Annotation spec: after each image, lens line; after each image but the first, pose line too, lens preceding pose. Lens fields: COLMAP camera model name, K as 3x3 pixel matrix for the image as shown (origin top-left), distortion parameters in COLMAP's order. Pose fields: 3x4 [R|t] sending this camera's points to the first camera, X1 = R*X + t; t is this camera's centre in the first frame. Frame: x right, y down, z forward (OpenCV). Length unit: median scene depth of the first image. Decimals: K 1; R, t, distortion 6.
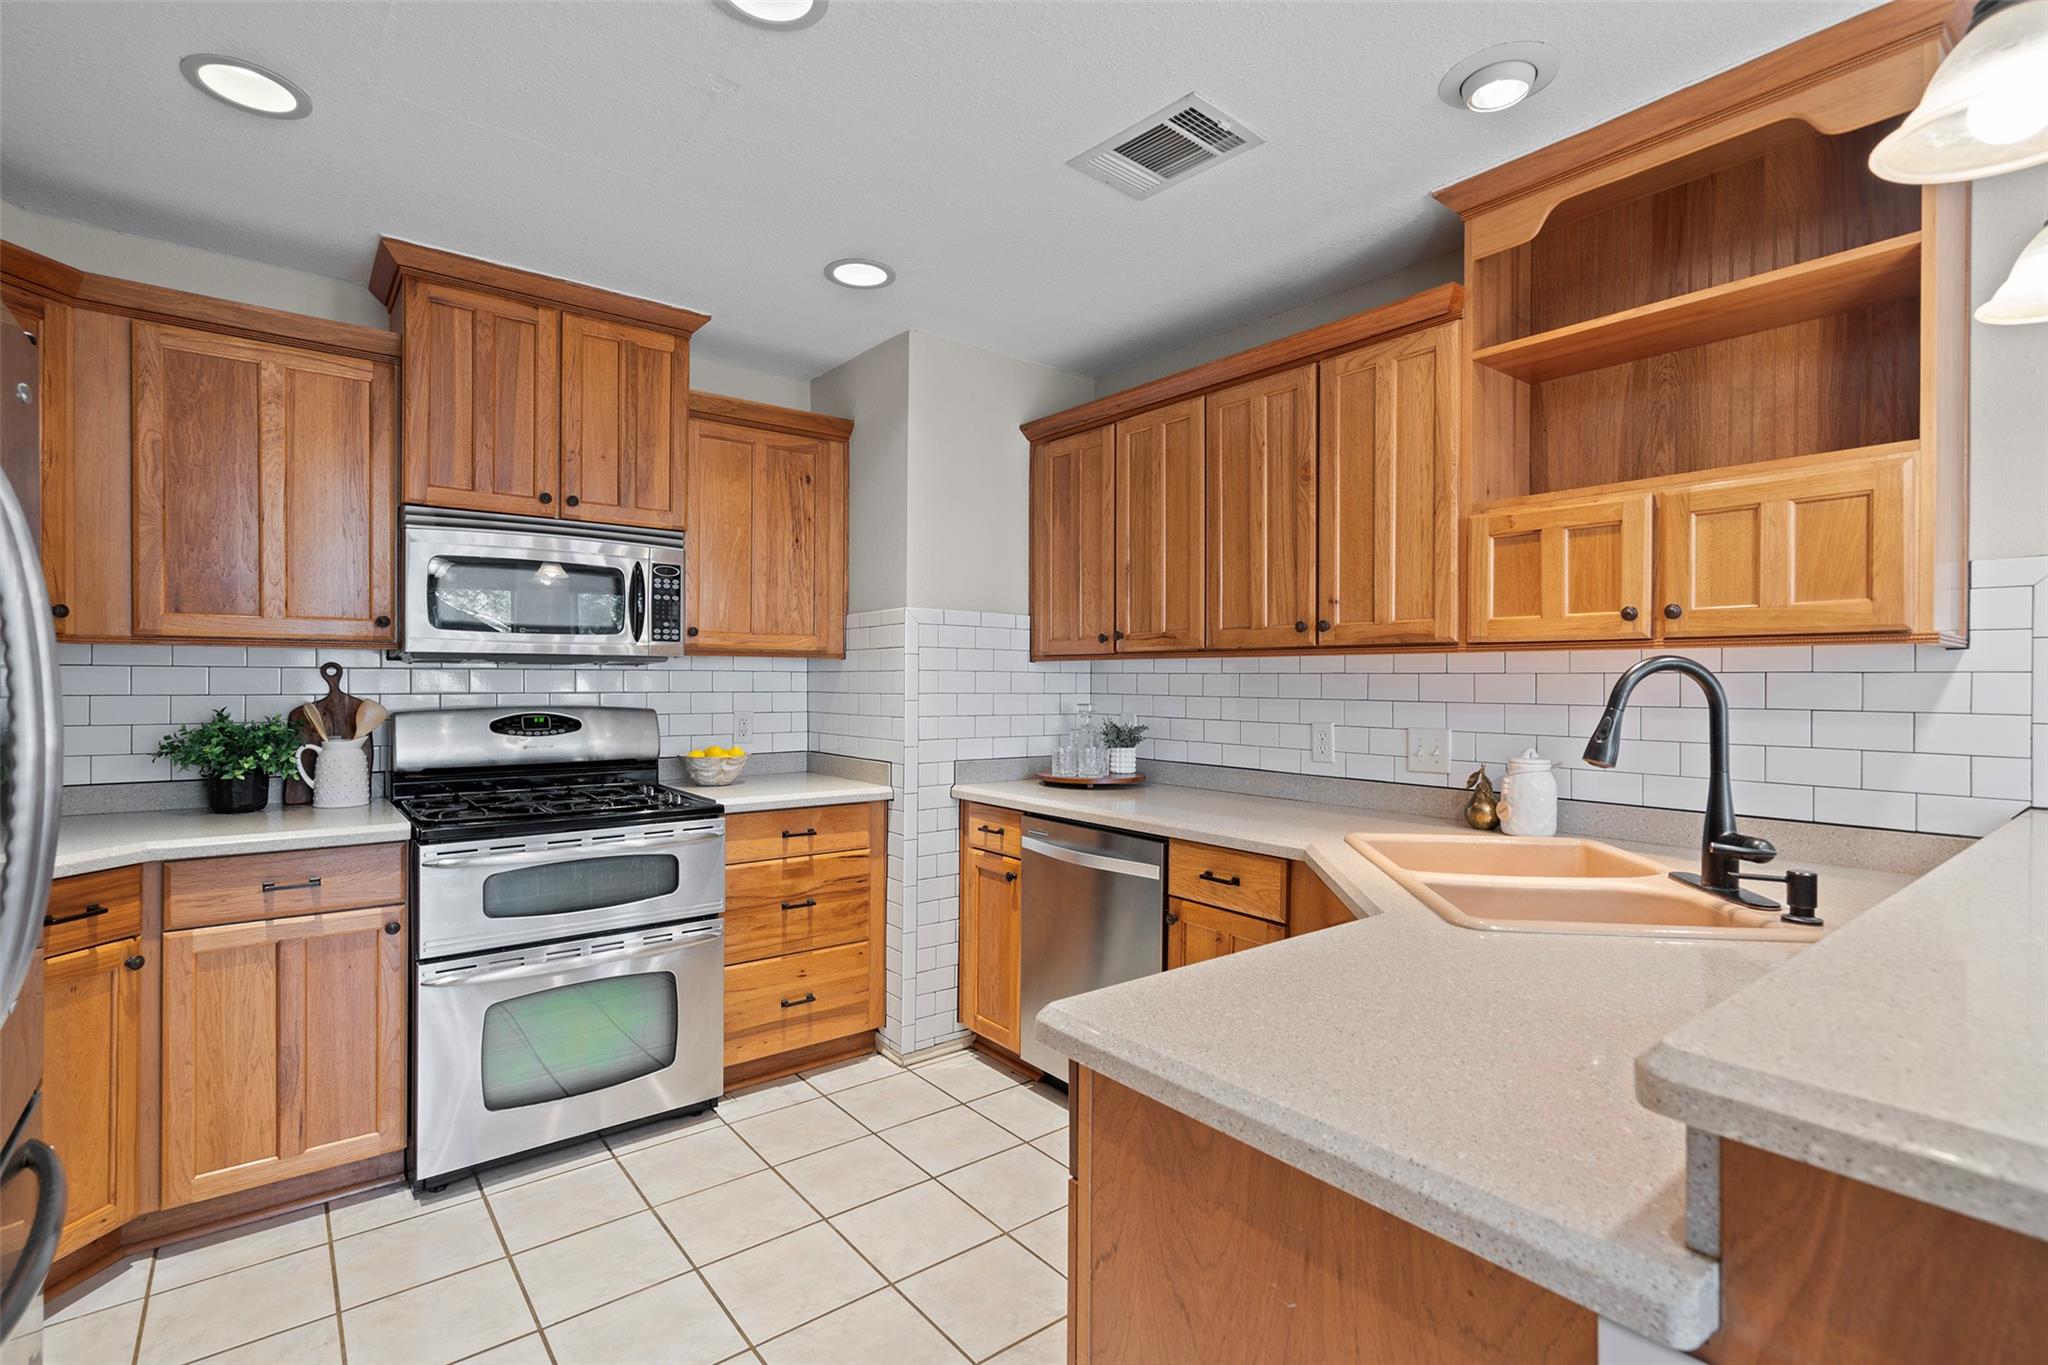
lens RADIAL K [[934.4, 0, 1011.8], [0, 934.4, 682.7], [0, 0, 1]] dist [0.000701, 0.000324]
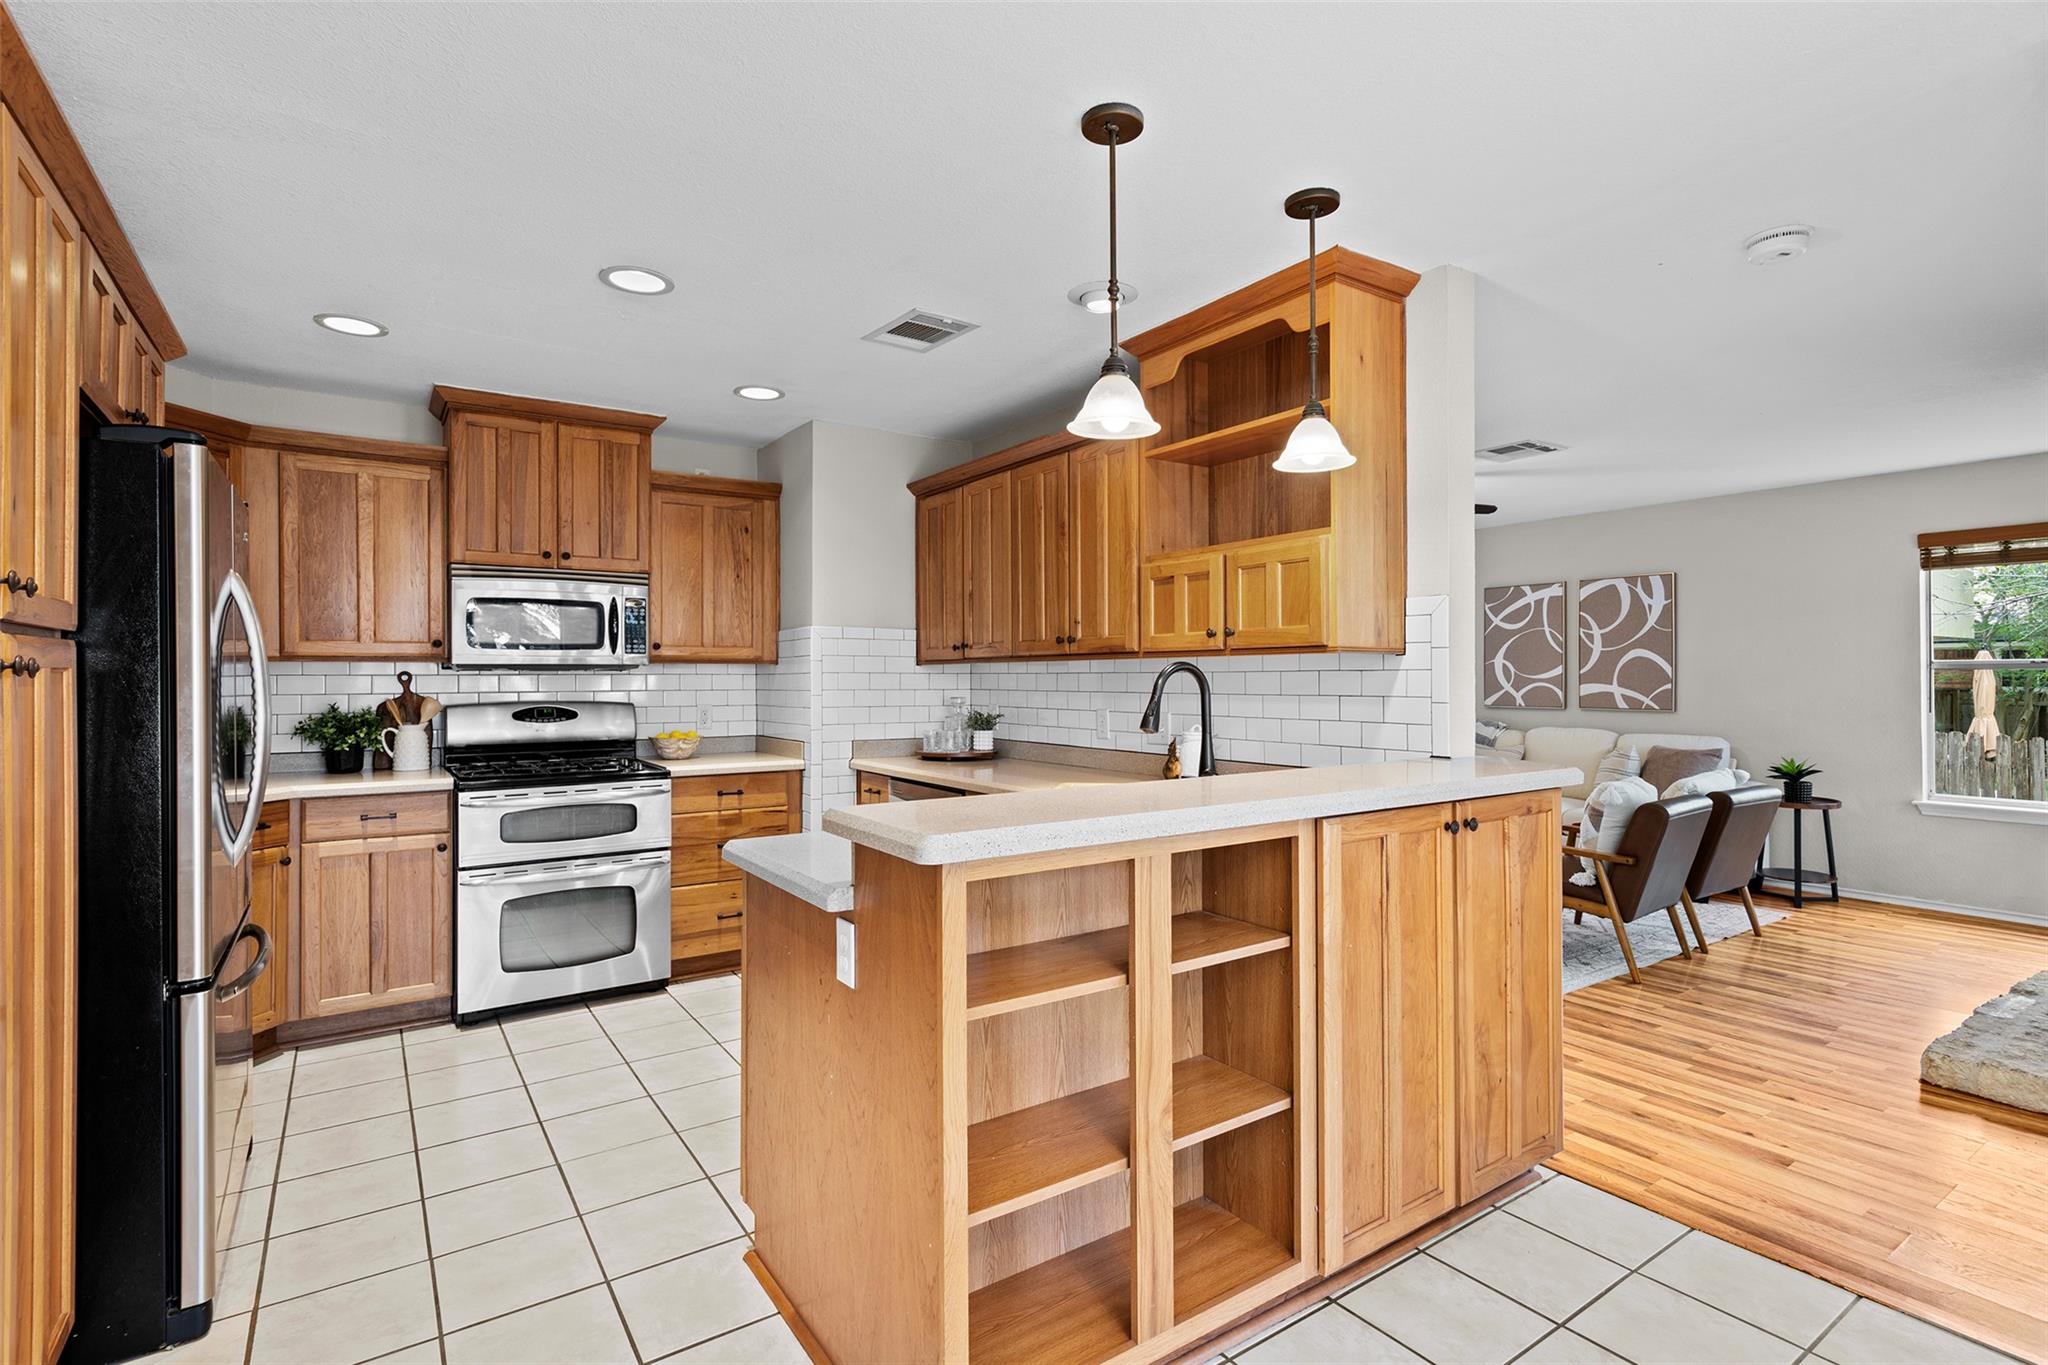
lens RADIAL K [[982.8, 0, 1030.8], [0, 982.8, 673.9], [0, 0, 1]] dist [-0.000104, 0.000402]
pose [[0.997113, -0.008663, -0.075430, 0.377431], [0.008119, 0.999939, -0.007521, 0.001593], [0.075491, 0.006887, 0.997123, -0.474176]]
